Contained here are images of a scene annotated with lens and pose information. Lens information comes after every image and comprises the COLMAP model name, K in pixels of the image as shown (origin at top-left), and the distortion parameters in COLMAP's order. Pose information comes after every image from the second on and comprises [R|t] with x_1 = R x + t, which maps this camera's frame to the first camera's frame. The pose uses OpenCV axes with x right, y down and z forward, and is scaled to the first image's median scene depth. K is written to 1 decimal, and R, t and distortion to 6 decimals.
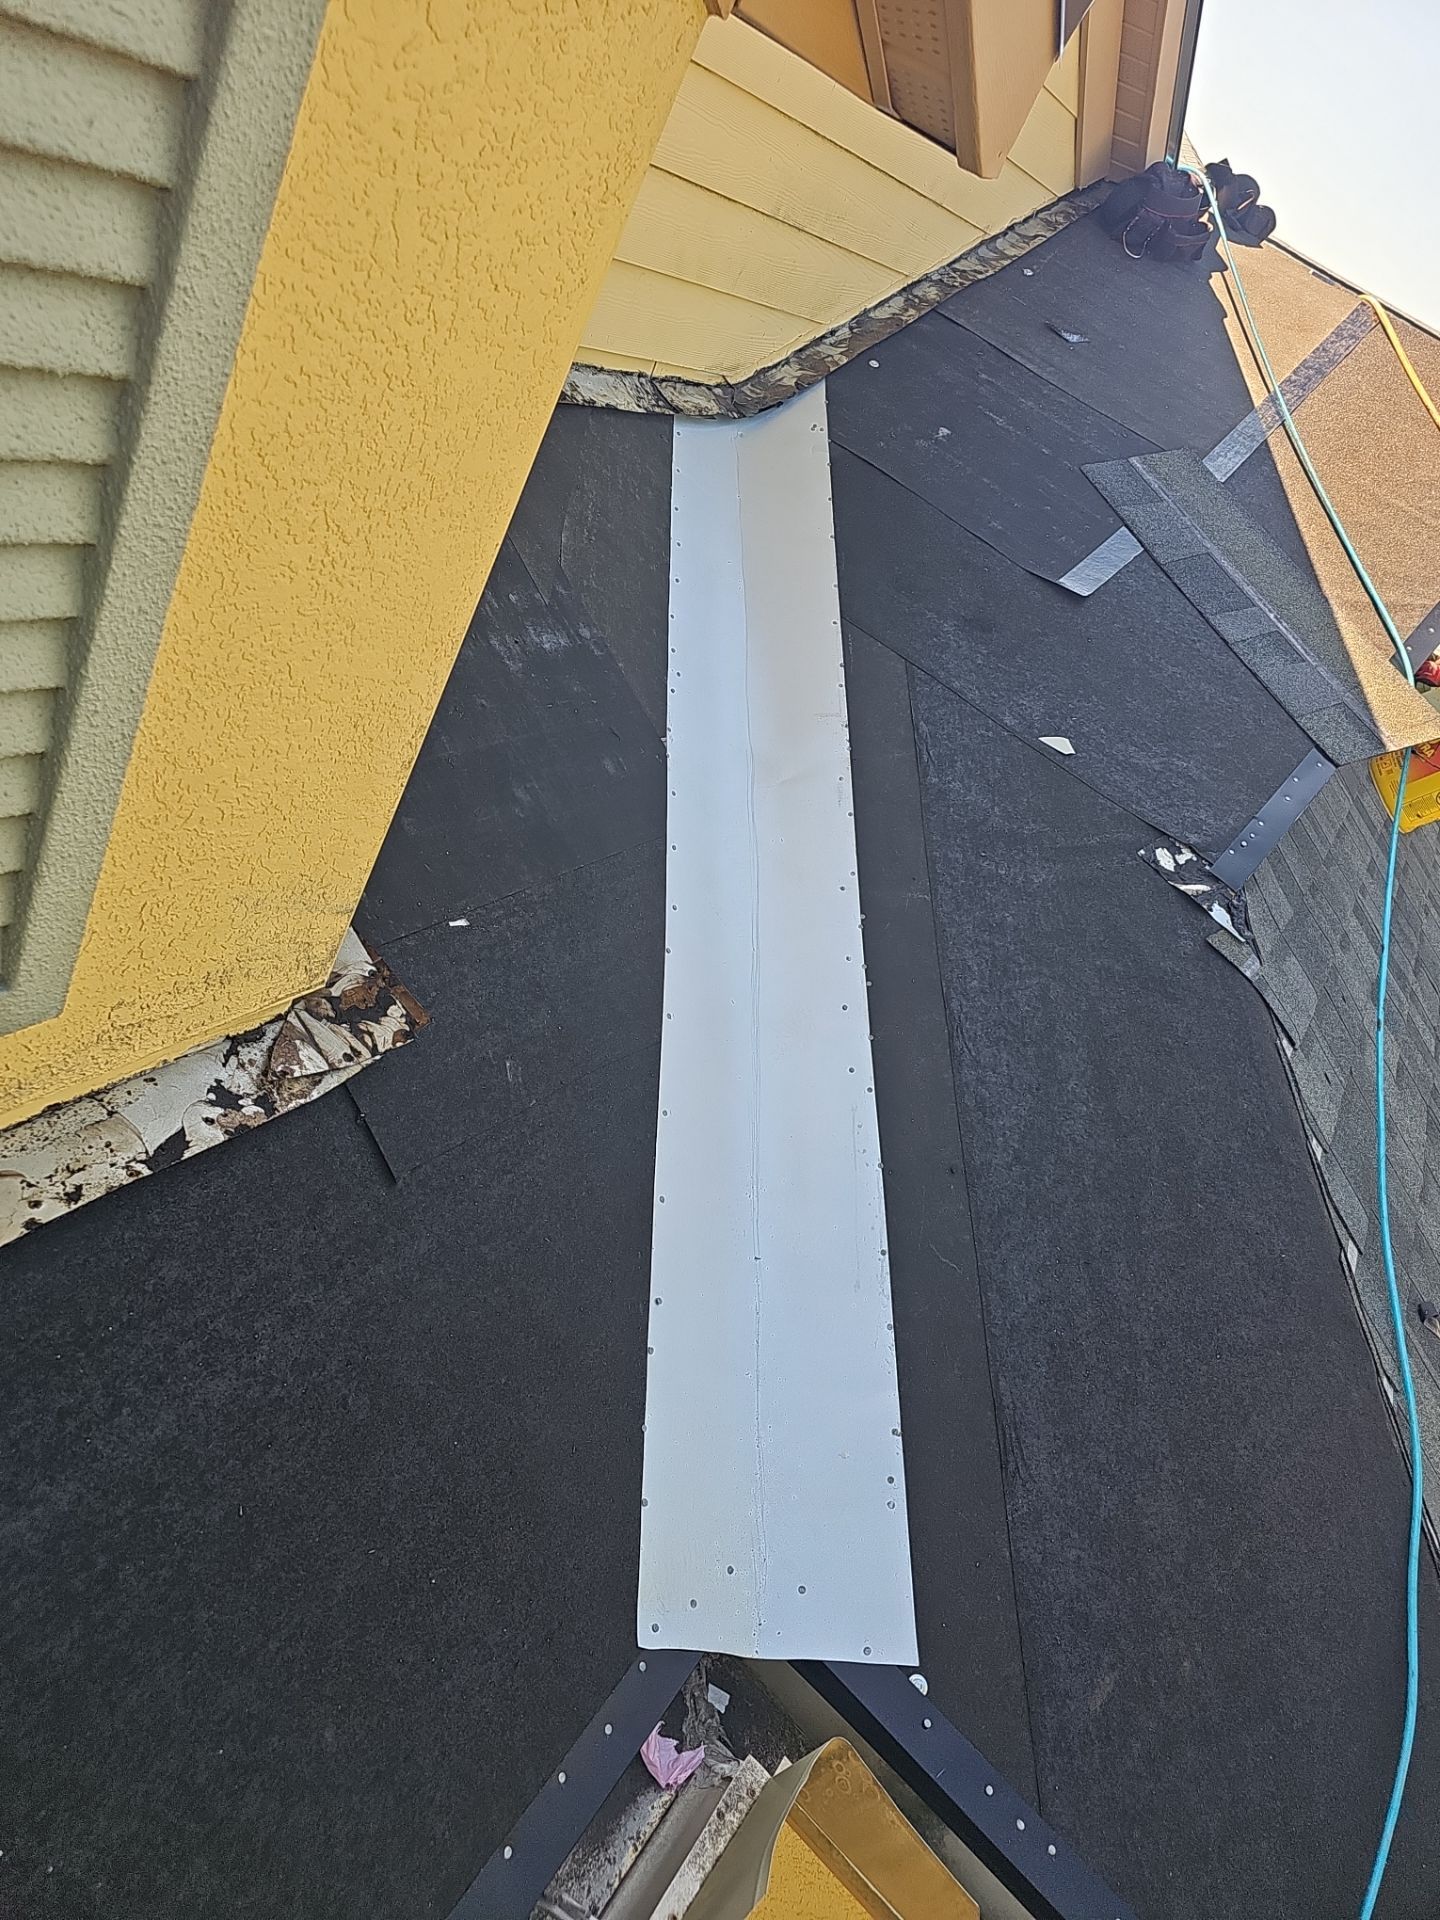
lens RADIAL K [[1262.7, 0, 709.0], [0, 1262.7, 963.4], [0, 0, 1]] dist [0.053584, -0.050318]
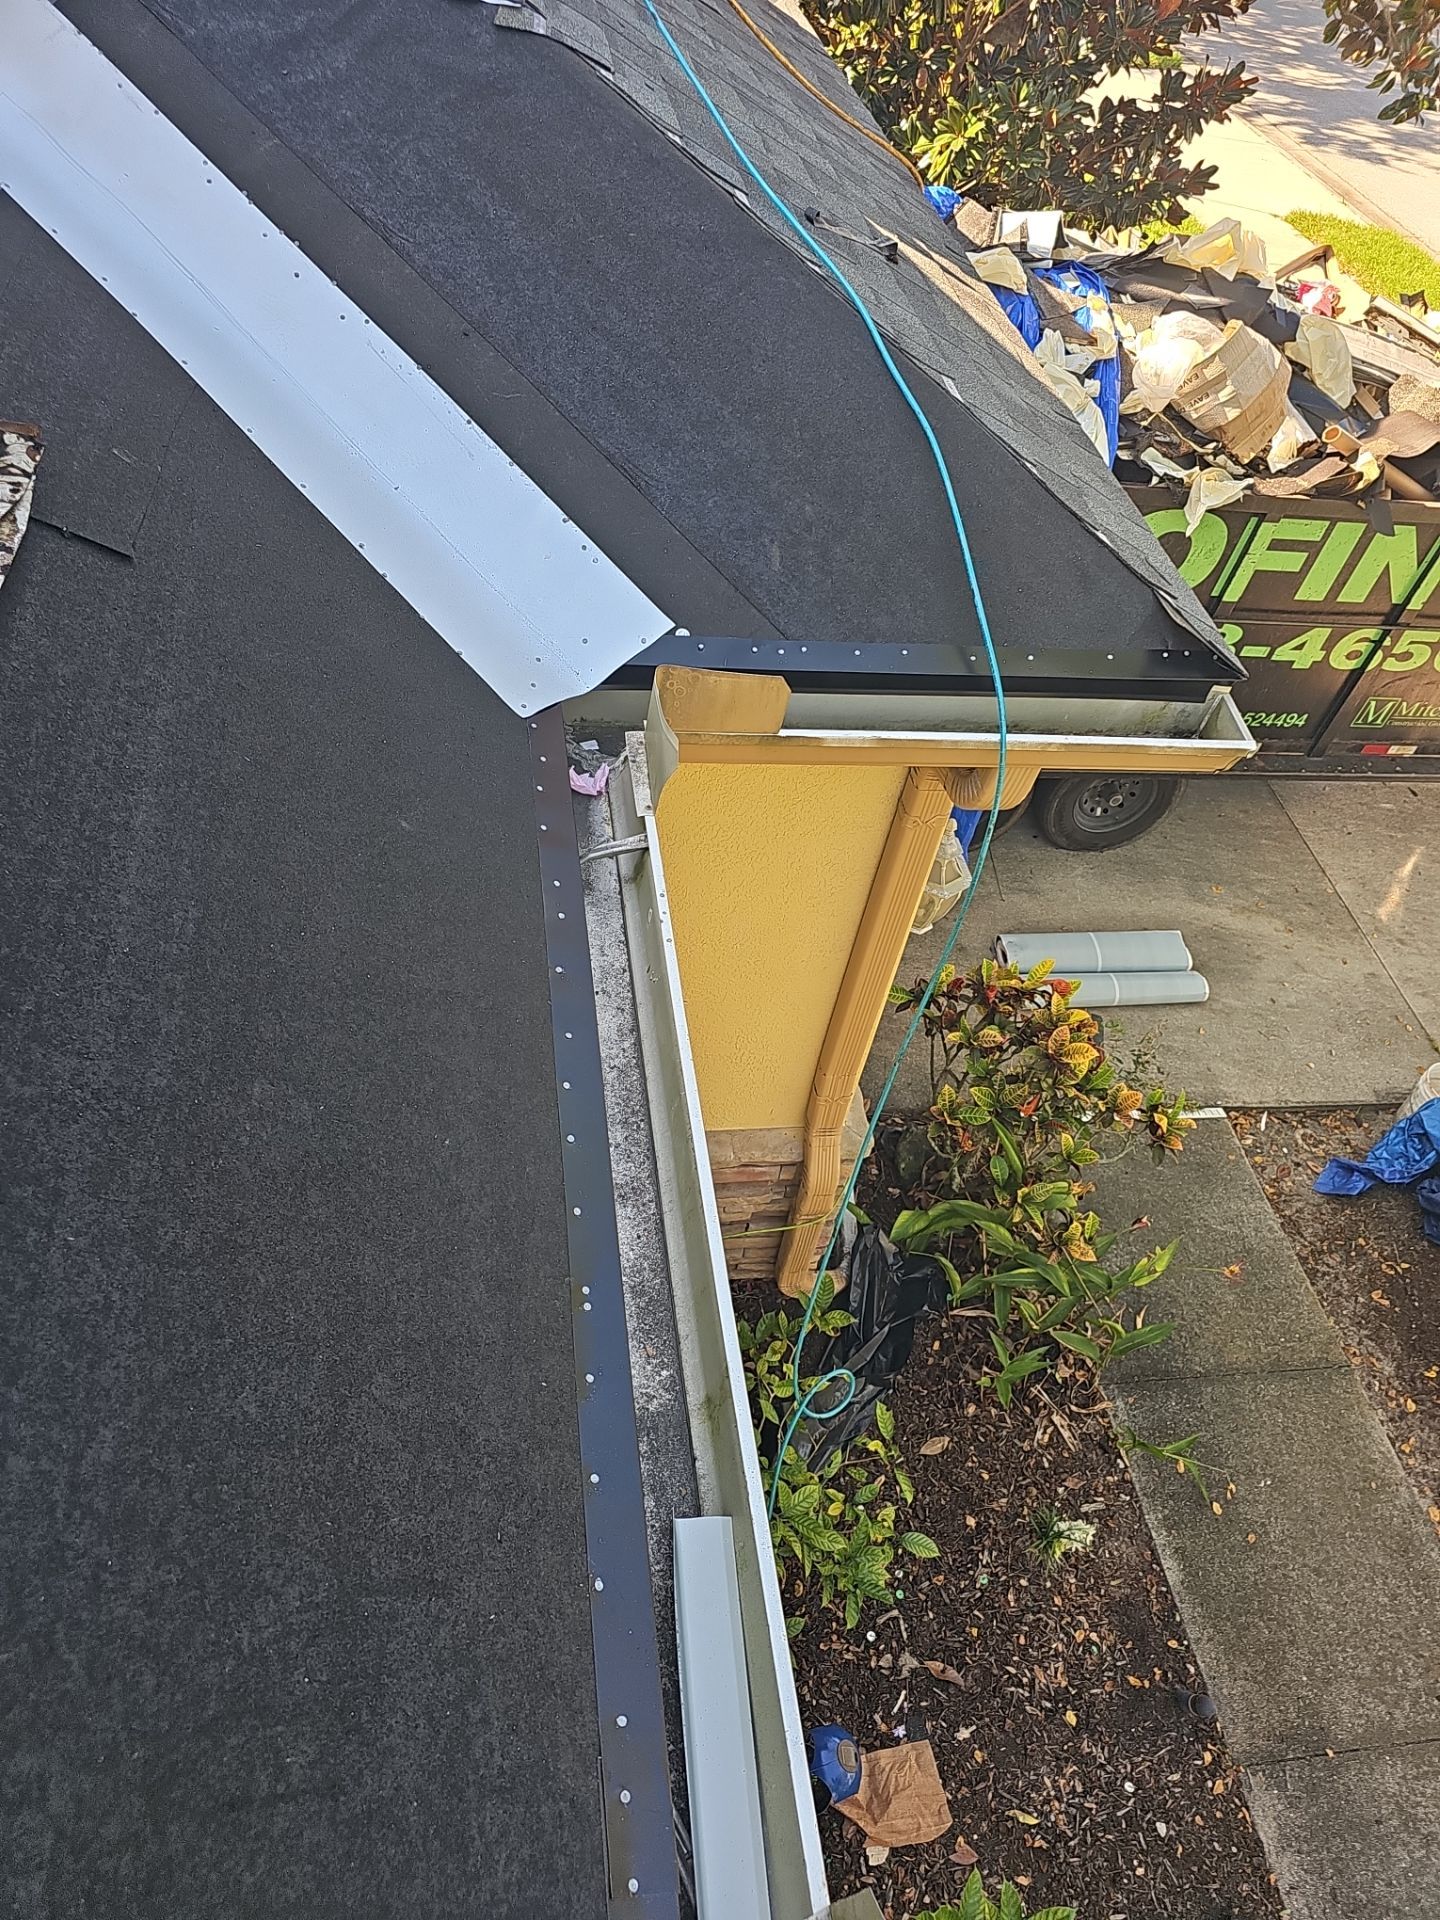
lens RADIAL K [[1219.8, 0, 710.4], [0, 1219.8, 985.5], [0, 0, 1]] dist [0.044867, -0.041543]
pose [[0.709118, -0.698227, 0.098141, -0.227797], [0.579691, 0.656564, 0.482579, 0.172076], [-0.401385, -0.285313, 0.870337, -0.335830]]
